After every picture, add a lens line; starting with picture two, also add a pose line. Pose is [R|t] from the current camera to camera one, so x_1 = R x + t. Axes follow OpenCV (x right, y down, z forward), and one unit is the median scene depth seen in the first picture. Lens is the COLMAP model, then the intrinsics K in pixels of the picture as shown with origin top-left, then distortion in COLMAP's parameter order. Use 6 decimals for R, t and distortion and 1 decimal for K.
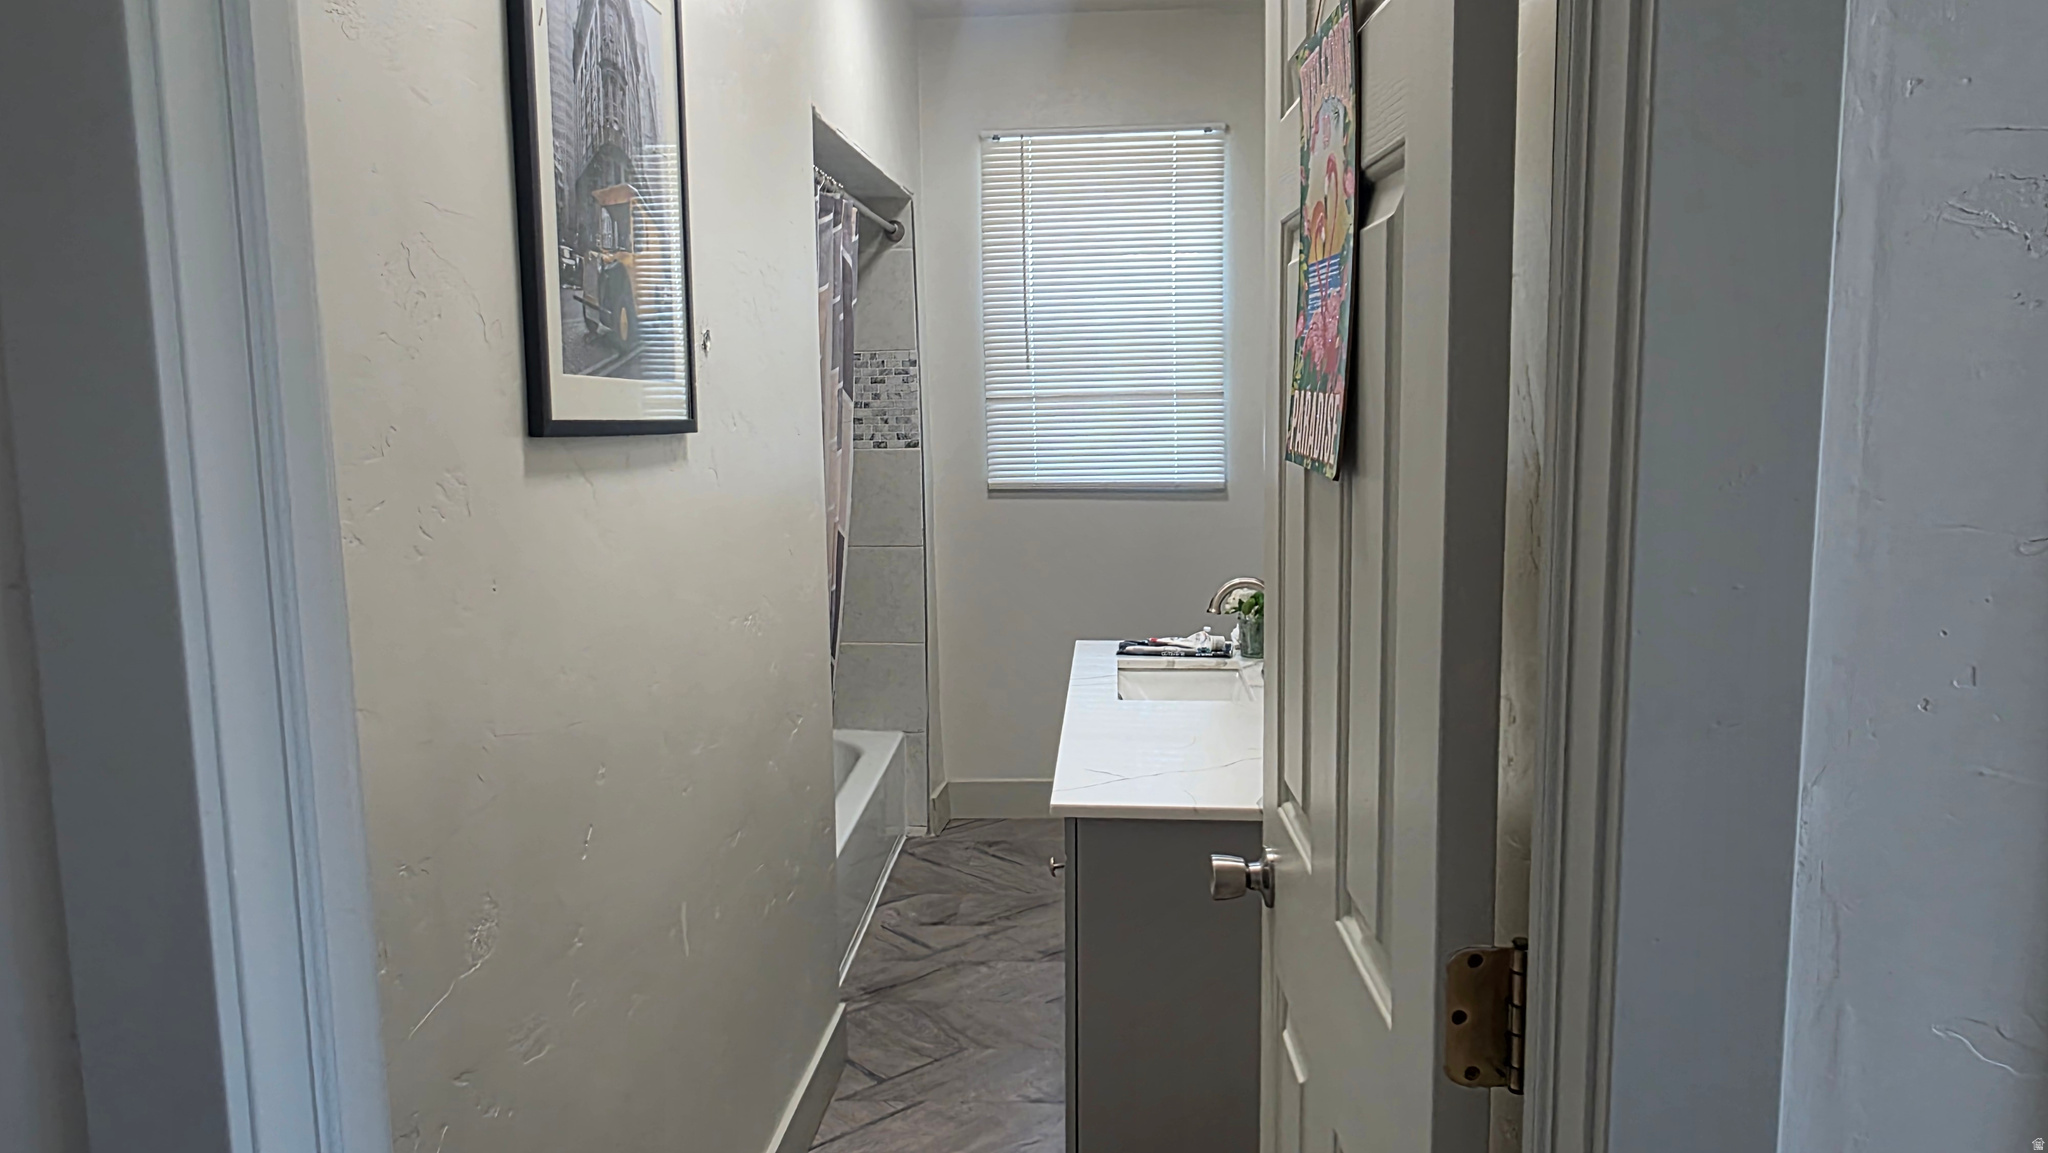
lens RADIAL K [[1372.2, 0, 1017.6], [0, 1372.2, 560.9], [0, 0, 1]] dist [0.005053, -0.003155]
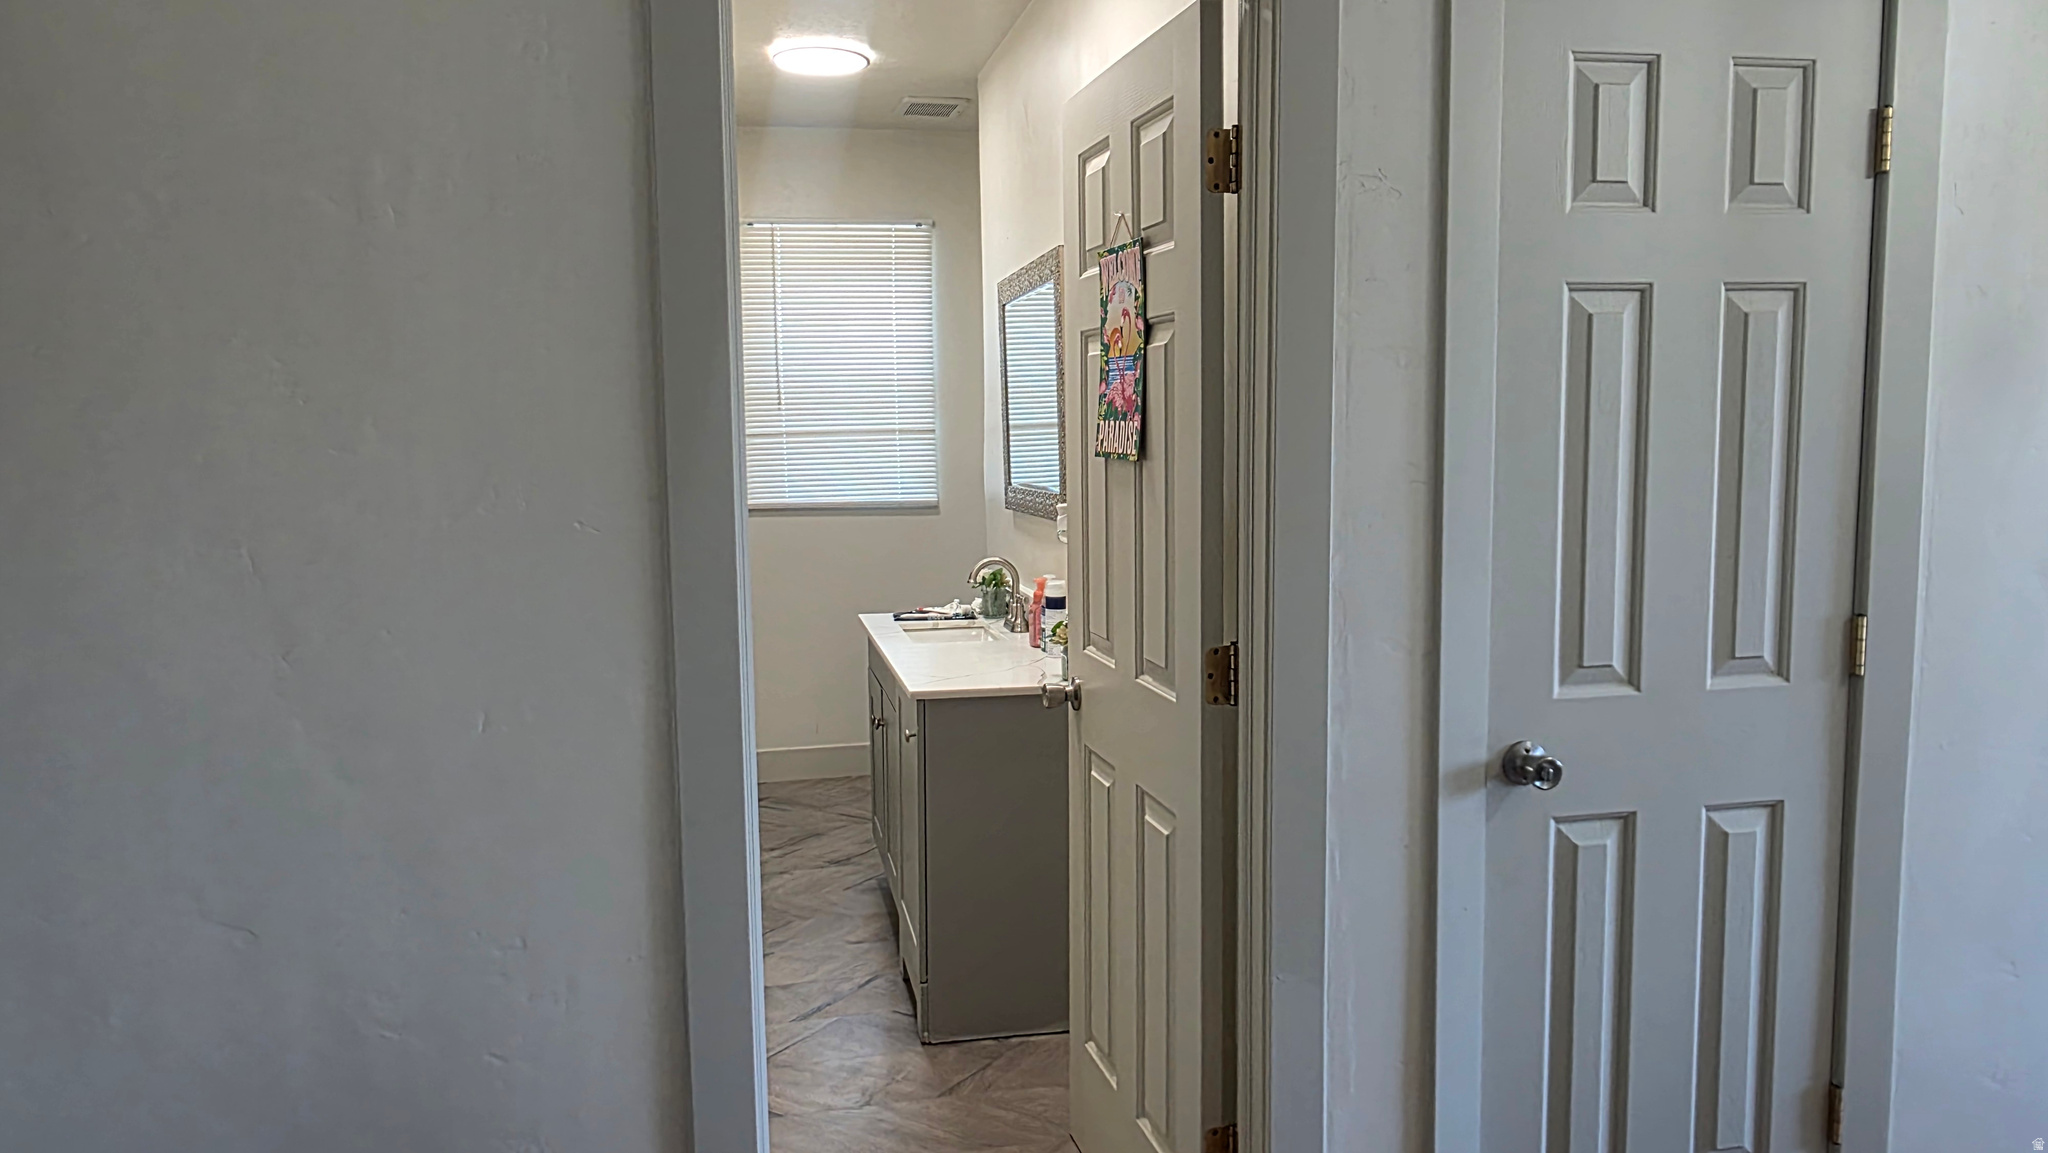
lens RADIAL K [[1407.3, 0, 994.3], [0, 1407.3, 585.0], [0, 0, 1]] dist [0.009121, -0.003299]
pose [[0.964351, -0.028454, 0.263092, -0.219513], [0.032979, 0.999374, -0.012799, 0.060121], [-0.262563, 0.021019, 0.964686, -0.409903]]
